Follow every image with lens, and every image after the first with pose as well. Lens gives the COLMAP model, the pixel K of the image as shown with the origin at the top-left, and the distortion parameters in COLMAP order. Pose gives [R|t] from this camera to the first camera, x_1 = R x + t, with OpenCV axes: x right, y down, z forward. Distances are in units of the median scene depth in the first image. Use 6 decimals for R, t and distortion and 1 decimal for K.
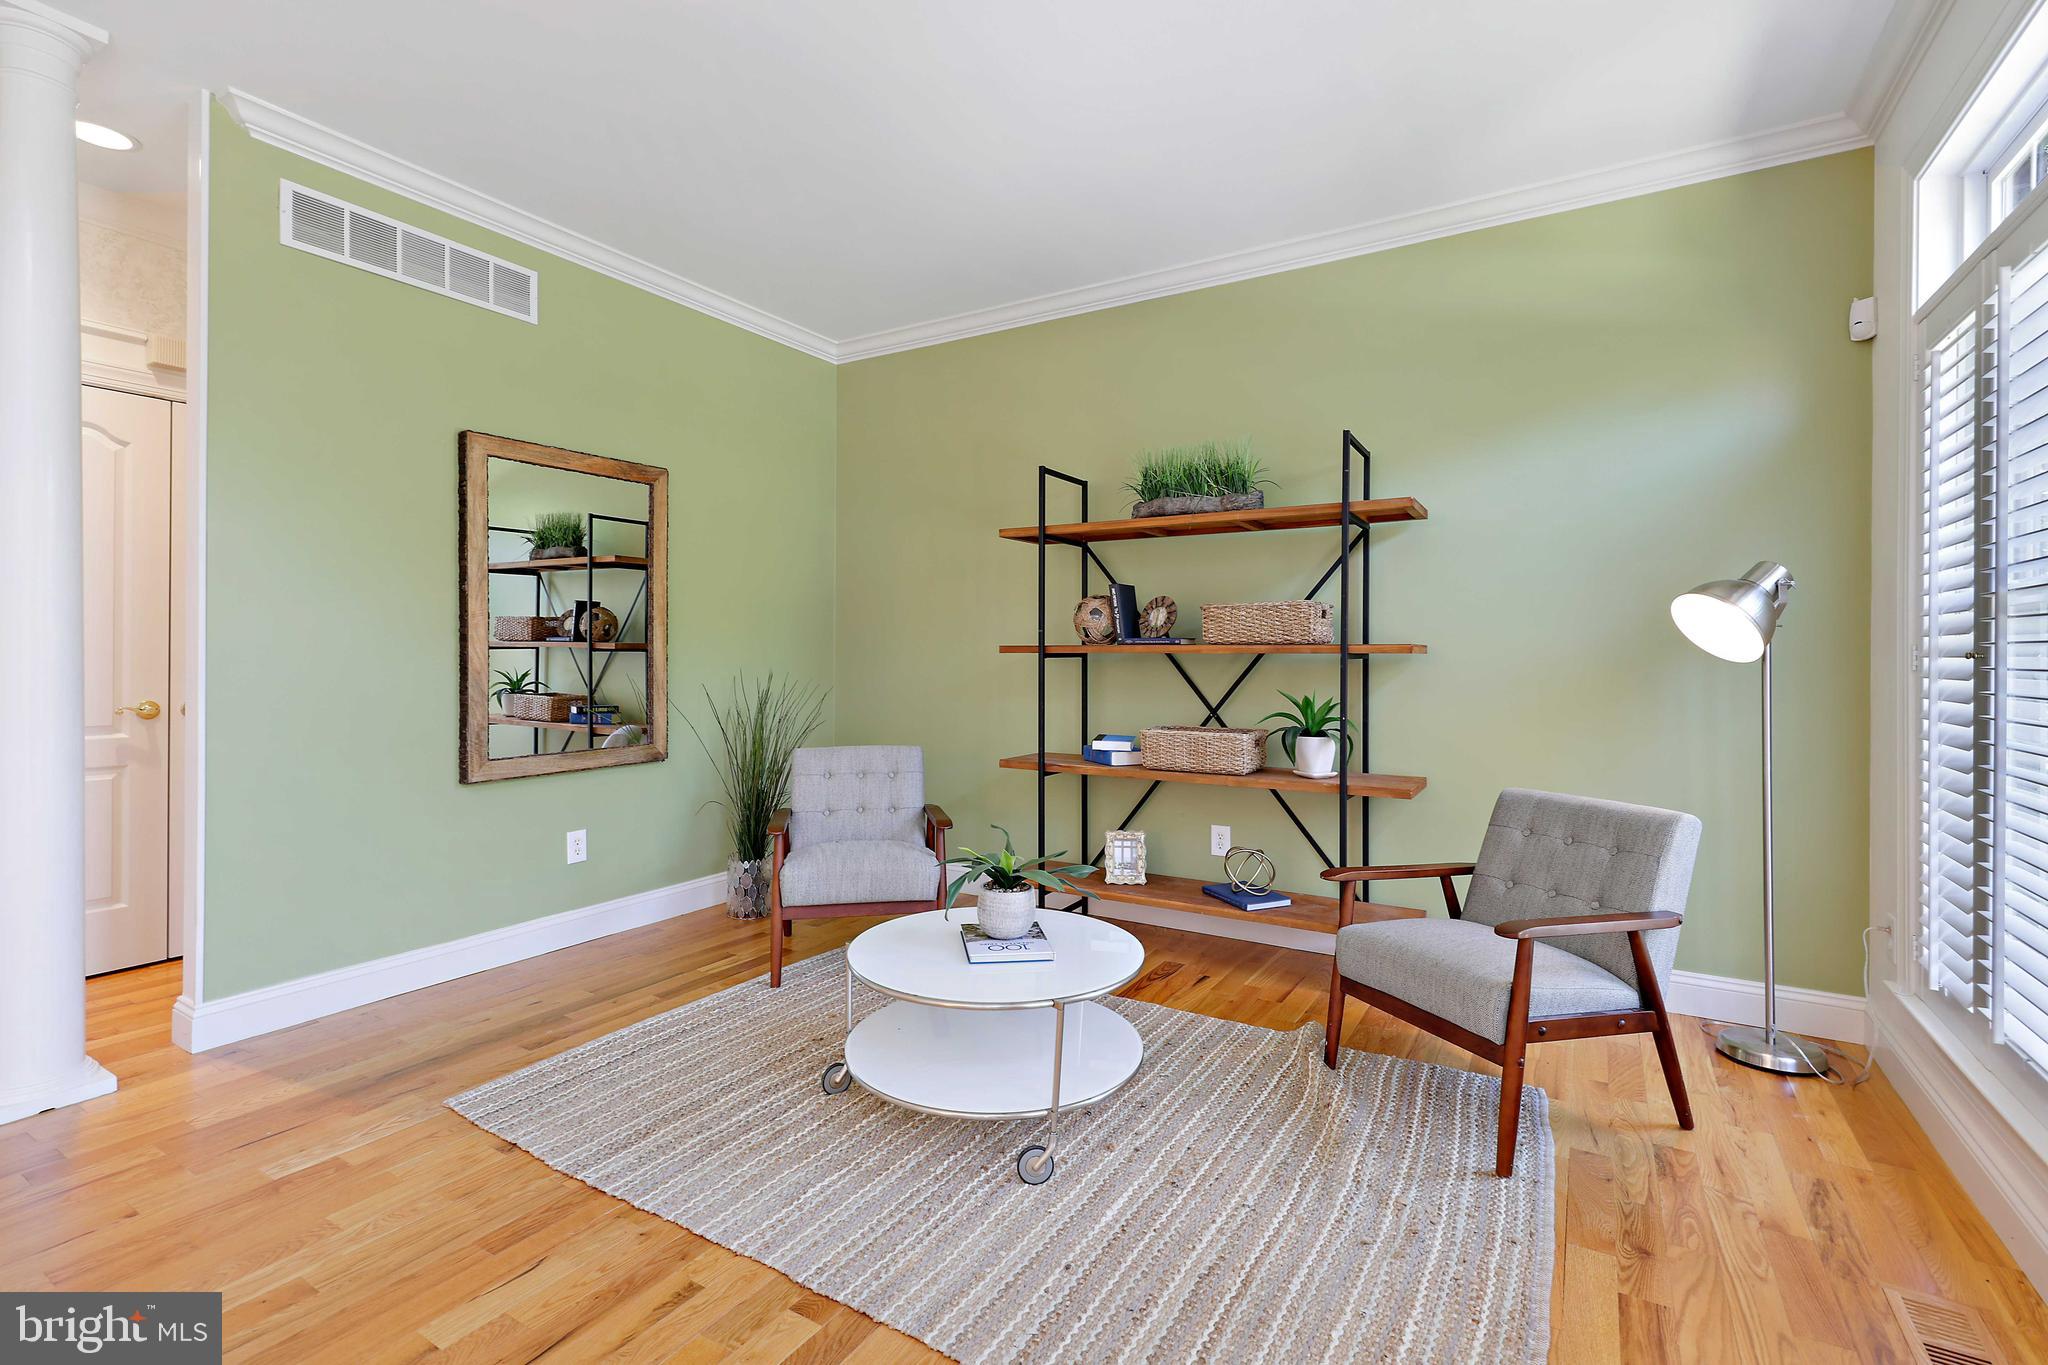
lens RADIAL K [[920.0, 0, 1031.8], [0, 920.0, 656.9], [0, 0, 1]] dist [0.000062, 0.000302]
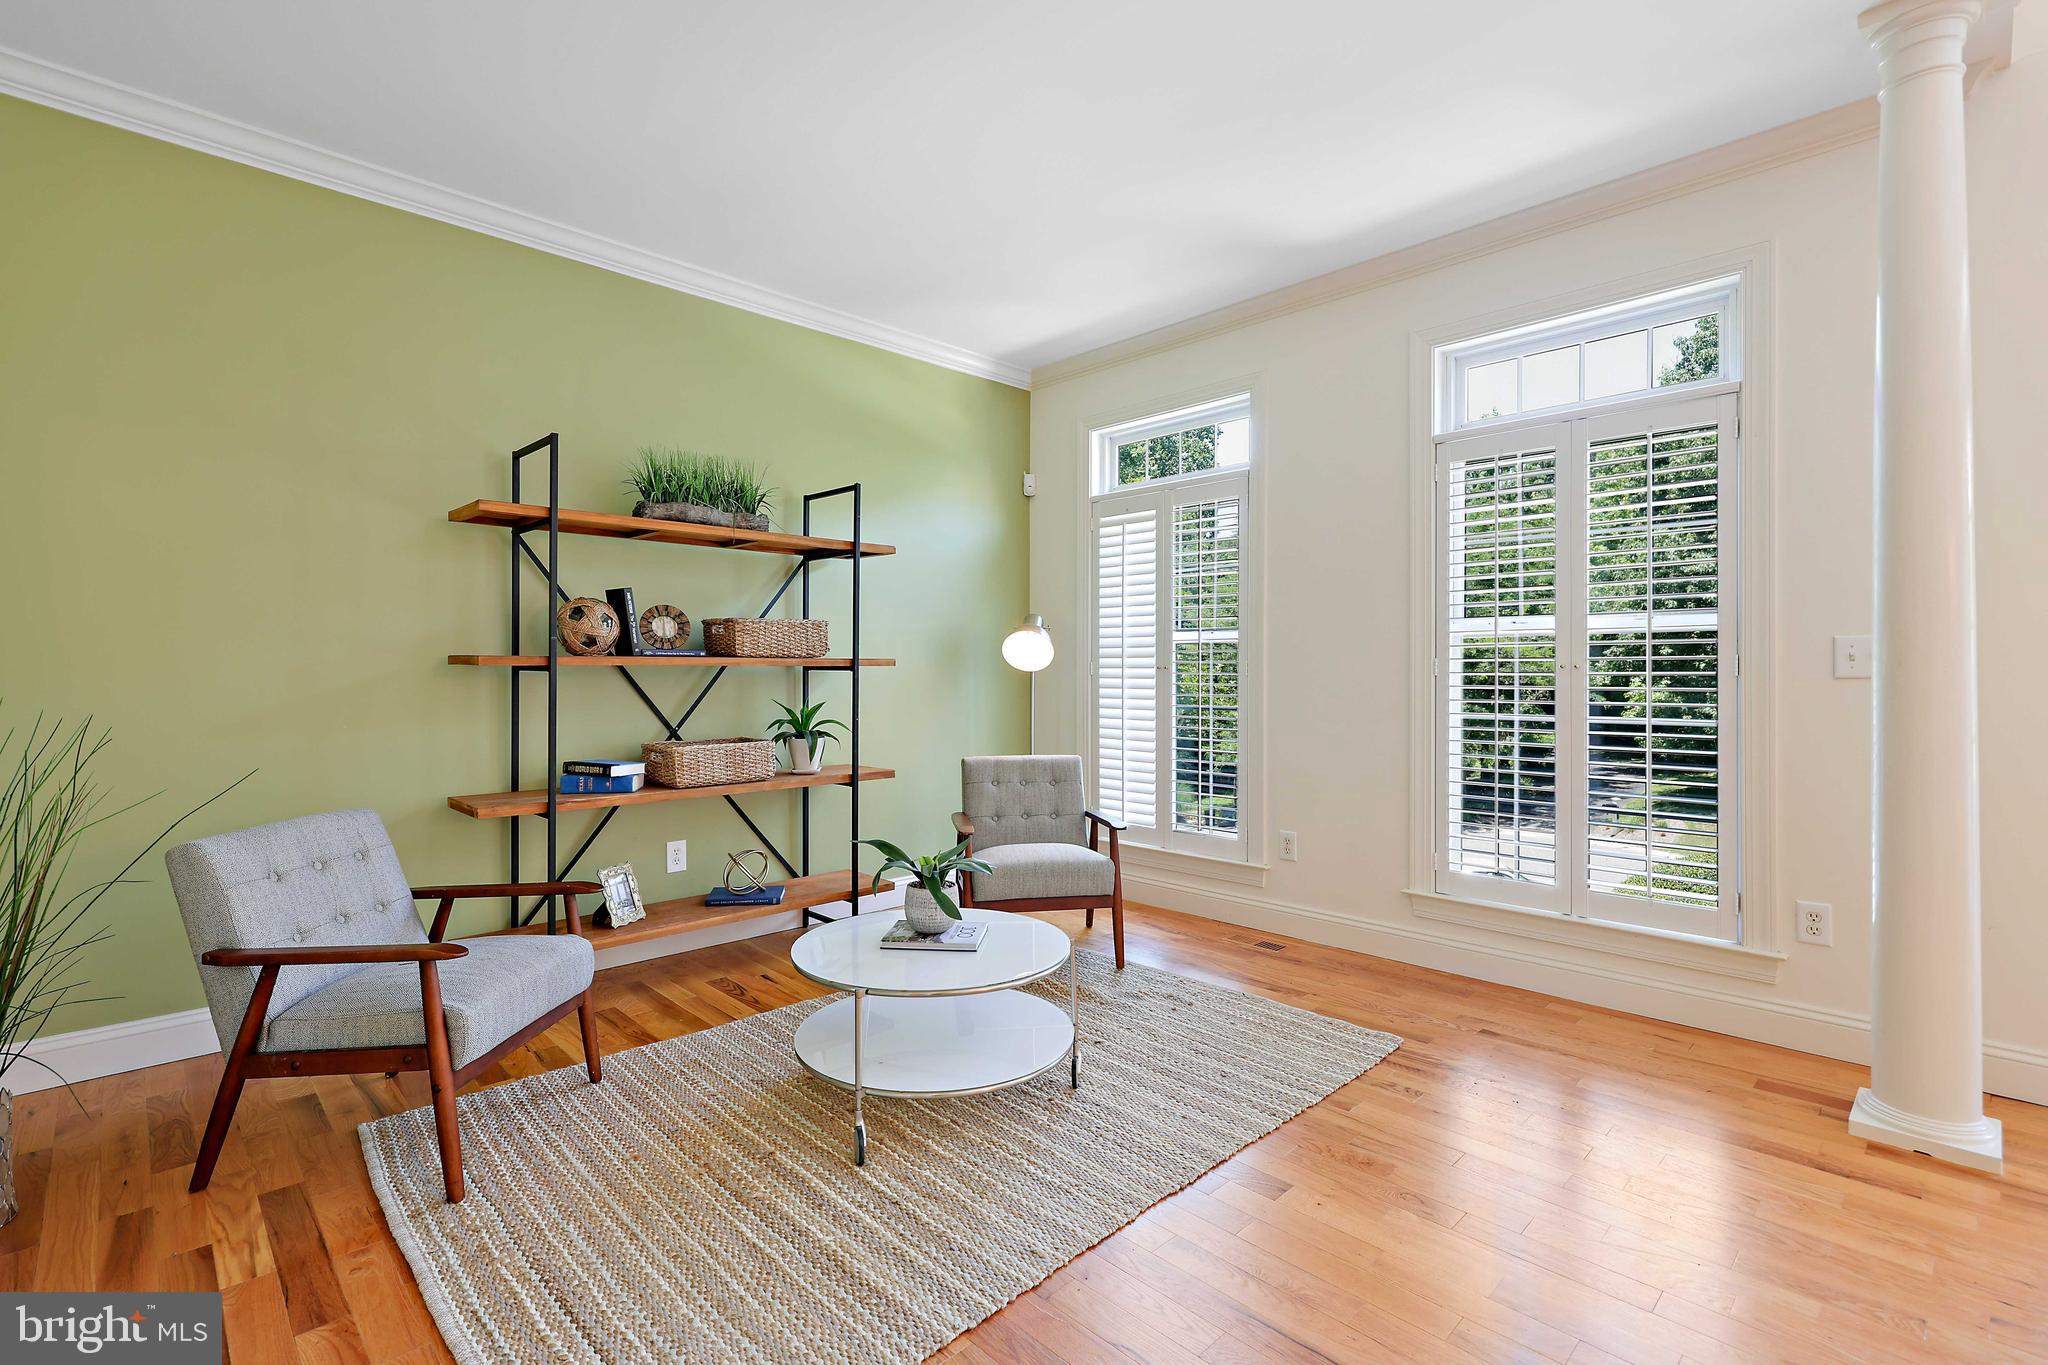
lens RADIAL K [[943.3, 0, 992.7], [0, 943.3, 669.5], [0, 0, 1]] dist [-0.000112, -0.000111]
pose [[0.274156, -0.006765, 0.961661, -0.753267], [0.004039, 0.999975, 0.005883, -0.004912], [-0.961677, 0.002272, 0.274176, 0.448004]]
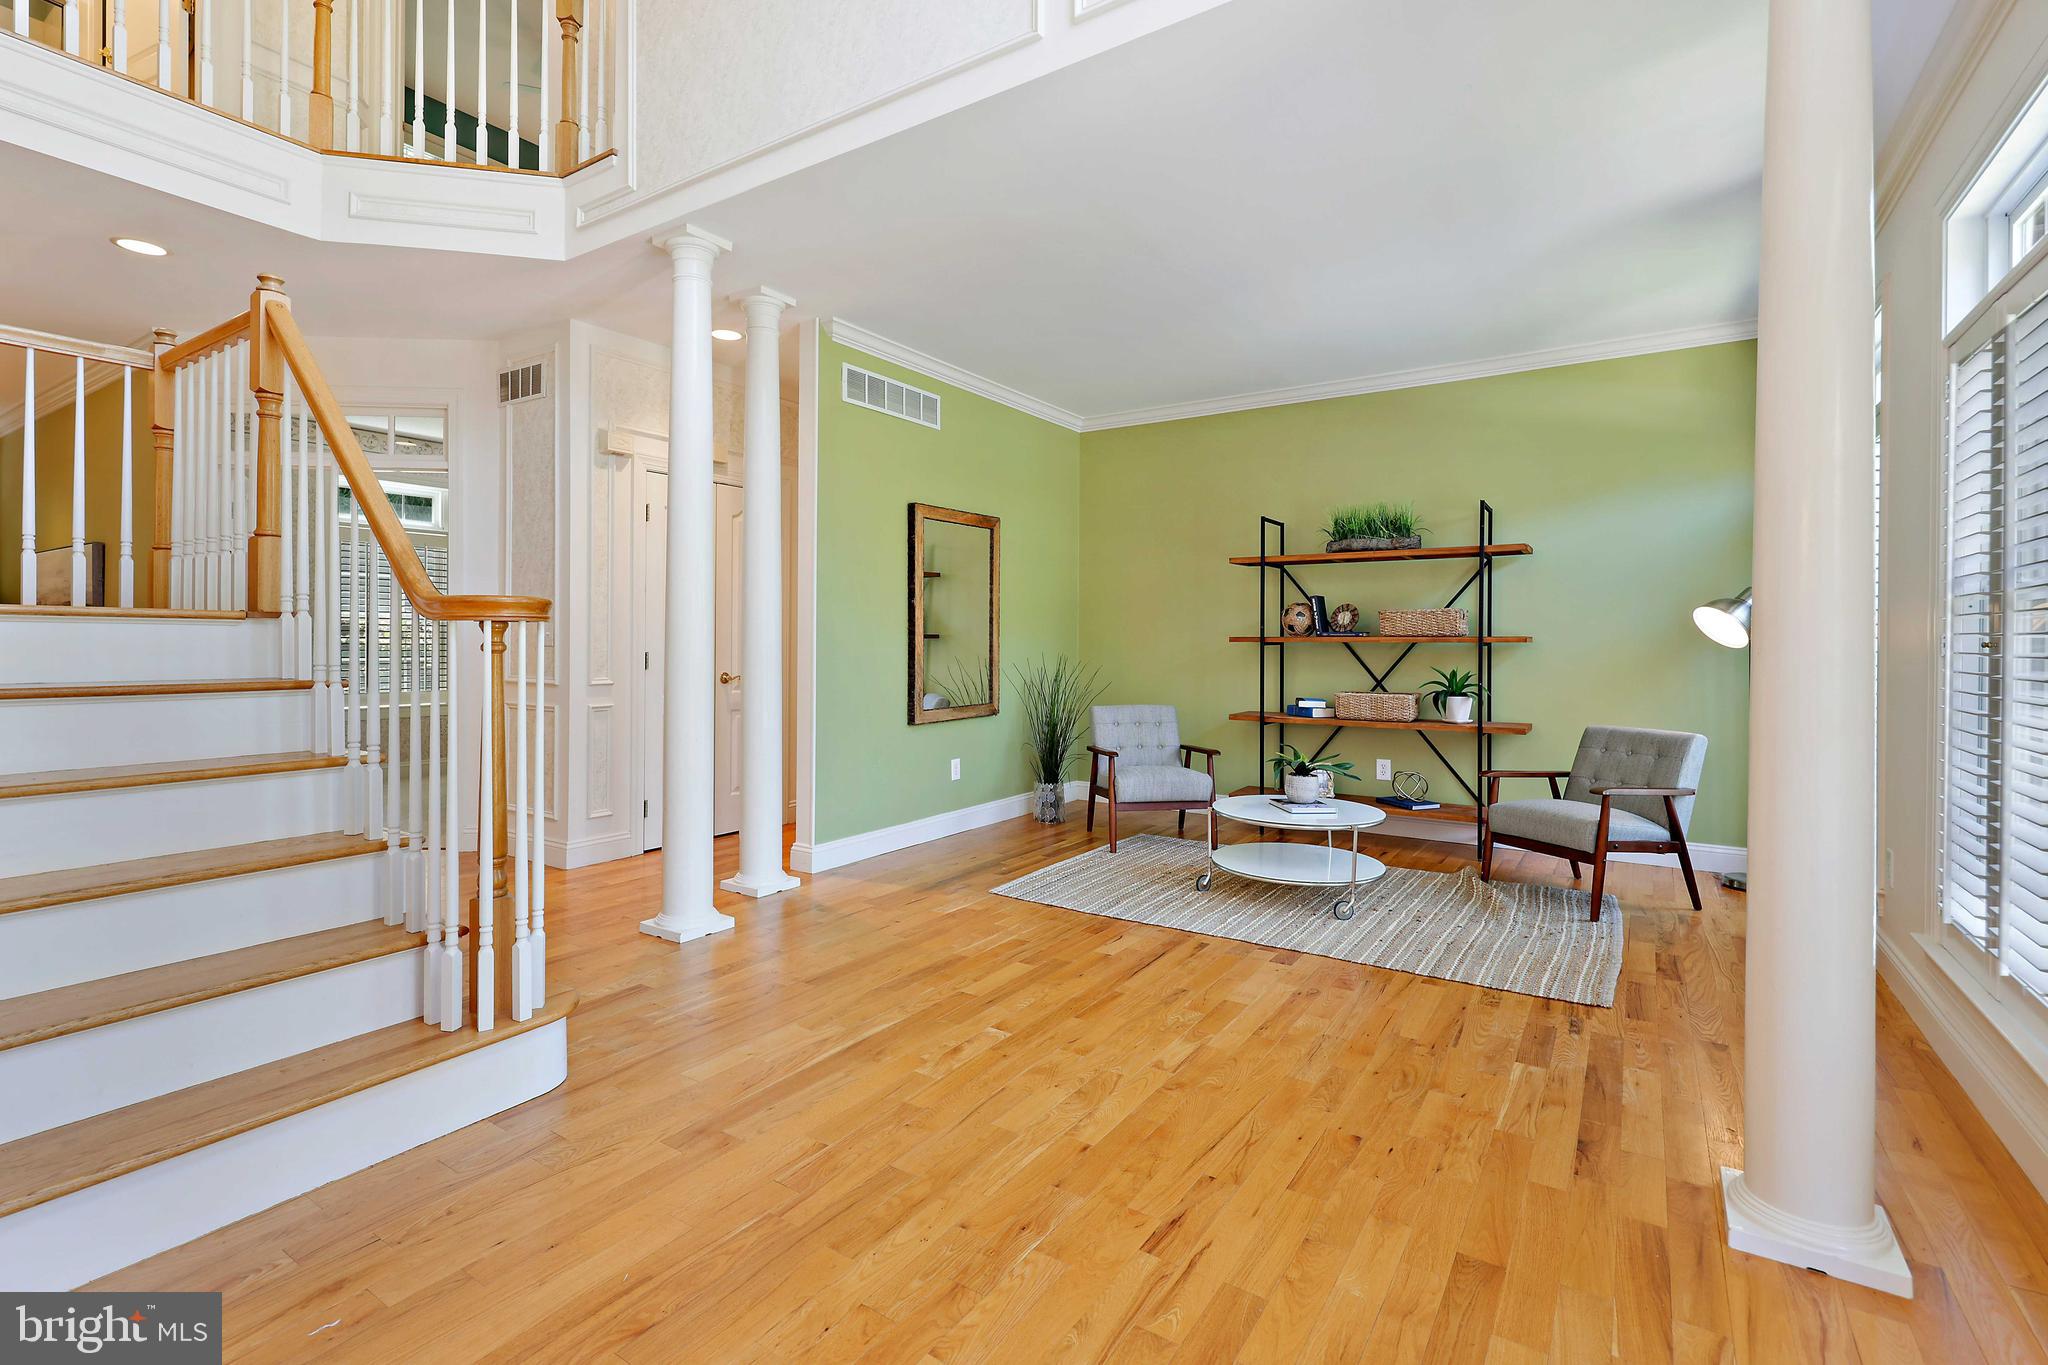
lens RADIAL K [[923.3, 0, 1021.6], [0, 923.3, 645.8], [0, 0, 1]] dist [-0.001687, 0.003965]
pose [[0.998838, -0.000598, -0.048198, -0.339690], [0.000737, 0.999996, 0.002849, -0.003040], [0.048196, -0.002881, 0.998834, -0.564790]]
